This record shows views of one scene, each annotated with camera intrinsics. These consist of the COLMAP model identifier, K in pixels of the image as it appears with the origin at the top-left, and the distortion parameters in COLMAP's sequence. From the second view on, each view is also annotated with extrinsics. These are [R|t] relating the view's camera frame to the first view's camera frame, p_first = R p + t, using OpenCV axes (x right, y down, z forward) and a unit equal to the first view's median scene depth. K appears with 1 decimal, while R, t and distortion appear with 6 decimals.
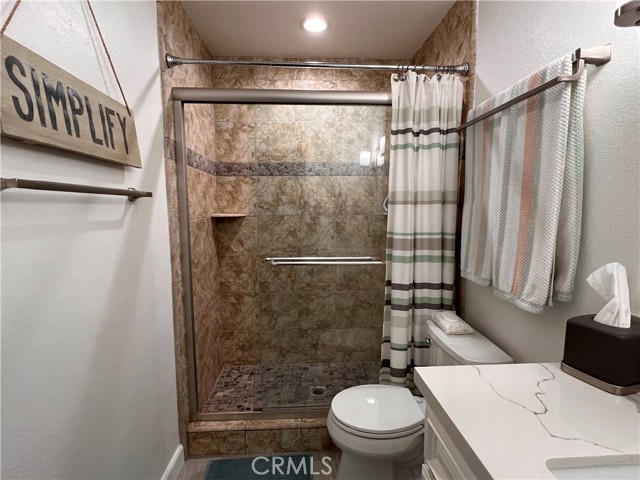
lens RADIAL K [[341.8, 0, 316.3], [0, 341.8, 244.2], [0, 0, 1]] dist [-0.003101, 0.000993]
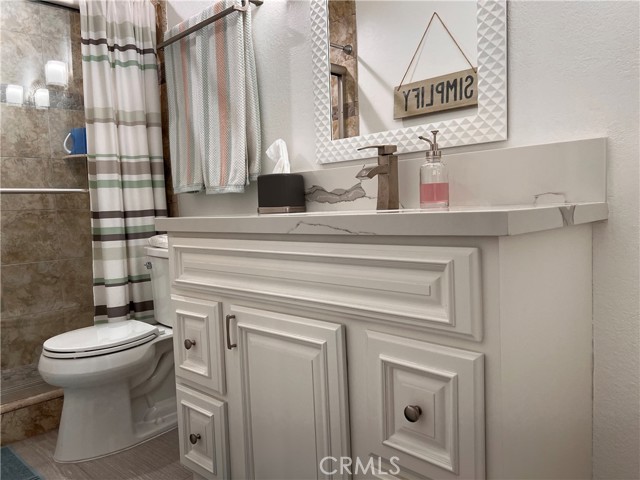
lens RADIAL K [[477.5, 0, 324.5], [0, 477.5, 242.1], [0, 0, 1]] dist [0.026149, -0.014216]
pose [[0.723946, -0.076938, 0.685553, -0.229668], [0.107604, 0.994192, -0.002054, 0.273281], [-0.681413, 0.075255, 0.728020, -0.316814]]
